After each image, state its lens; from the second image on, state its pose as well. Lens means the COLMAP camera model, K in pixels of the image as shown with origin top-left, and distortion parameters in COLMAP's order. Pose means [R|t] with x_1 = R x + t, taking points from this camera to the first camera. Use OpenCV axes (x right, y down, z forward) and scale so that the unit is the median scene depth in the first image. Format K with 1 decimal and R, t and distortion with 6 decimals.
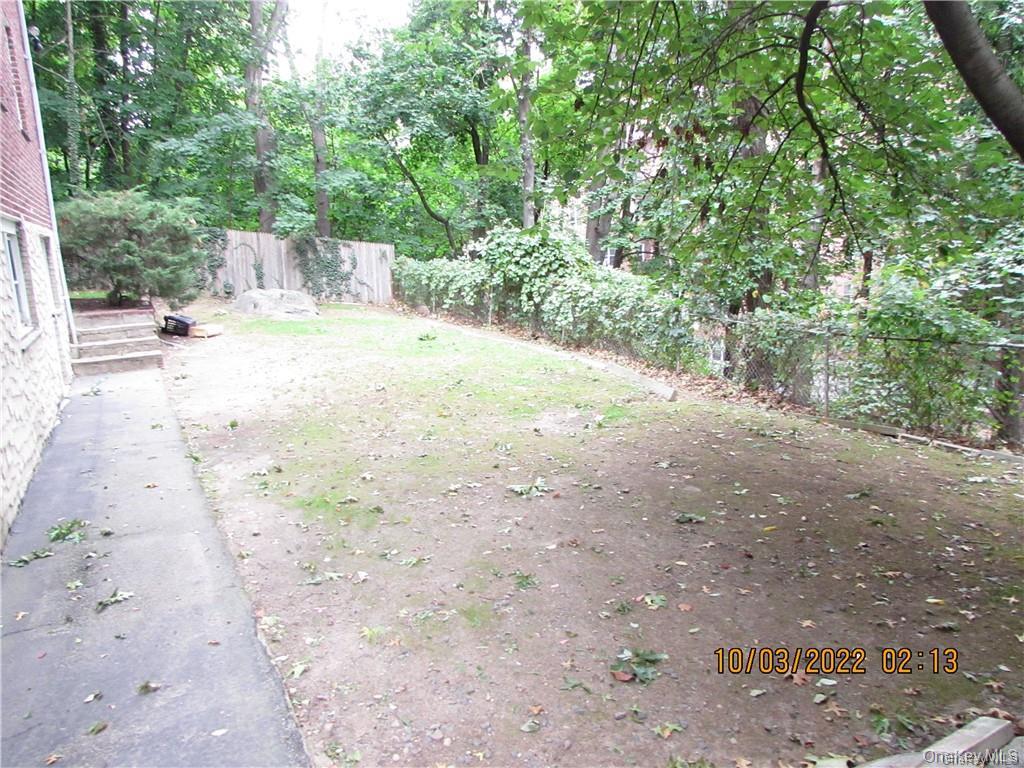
lens RADIAL K [[720.3, 0, 512.0], [0, 720.3, 386.4], [0, 0, 1]] dist [-0.036882, 0.015242]
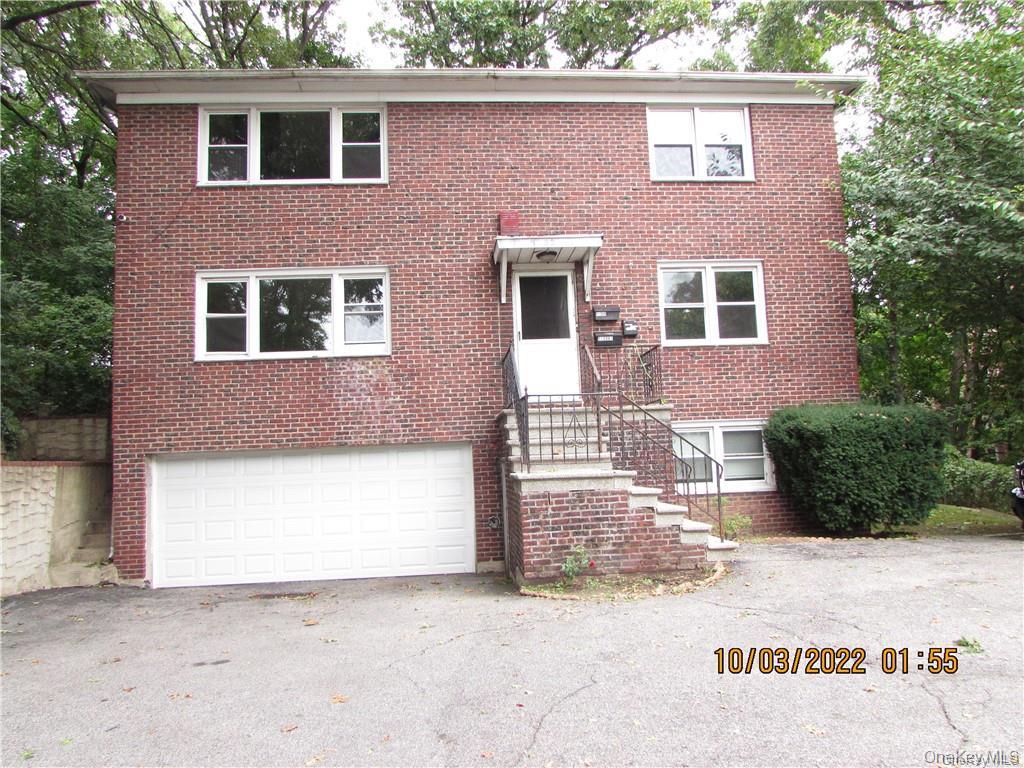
lens RADIAL K [[720.3, 0, 513.1], [0, 720.3, 383.0], [0, 0, 1]] dist [-0.036882, 0.015242]
pose [[0.914208, -0.034430, -0.403780, -0.159238], [-0.082080, 0.960001, -0.267697, 0.182371], [0.396845, 0.277873, 0.874814, -0.833668]]
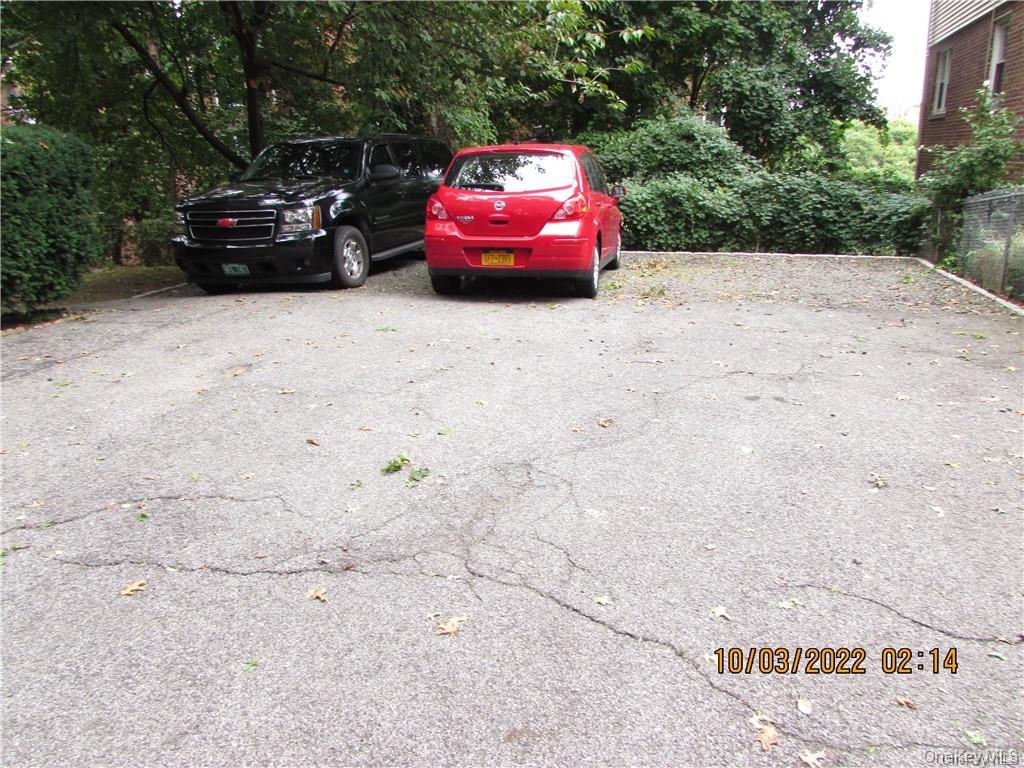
lens RADIAL K [[720.3, 0, 512.1], [0, 720.3, 384.6], [0, 0, 1]] dist [-0.036882, 0.015242]
pose [[0.683566, -0.214705, 0.697596, -0.241366], [0.165929, 0.976443, 0.137936, 0.137697], [-0.710778, 0.021463, 0.703089, -0.601170]]
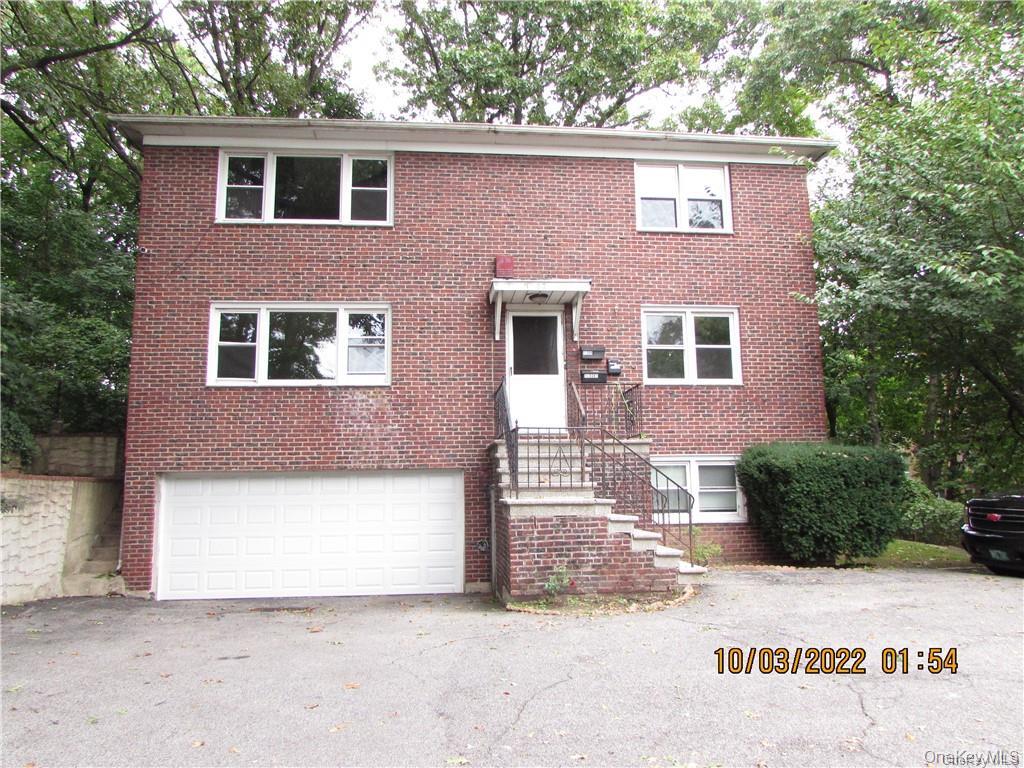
lens RADIAL K [[720.3, 0, 513.3], [0, 720.3, 381.5], [0, 0, 1]] dist [-0.036882, 0.015242]
pose [[0.921406, -0.025559, -0.387760, -0.138583], [-0.104193, 0.945049, -0.309880, 0.195224], [0.374372, 0.325927, 0.868111, -0.887624]]
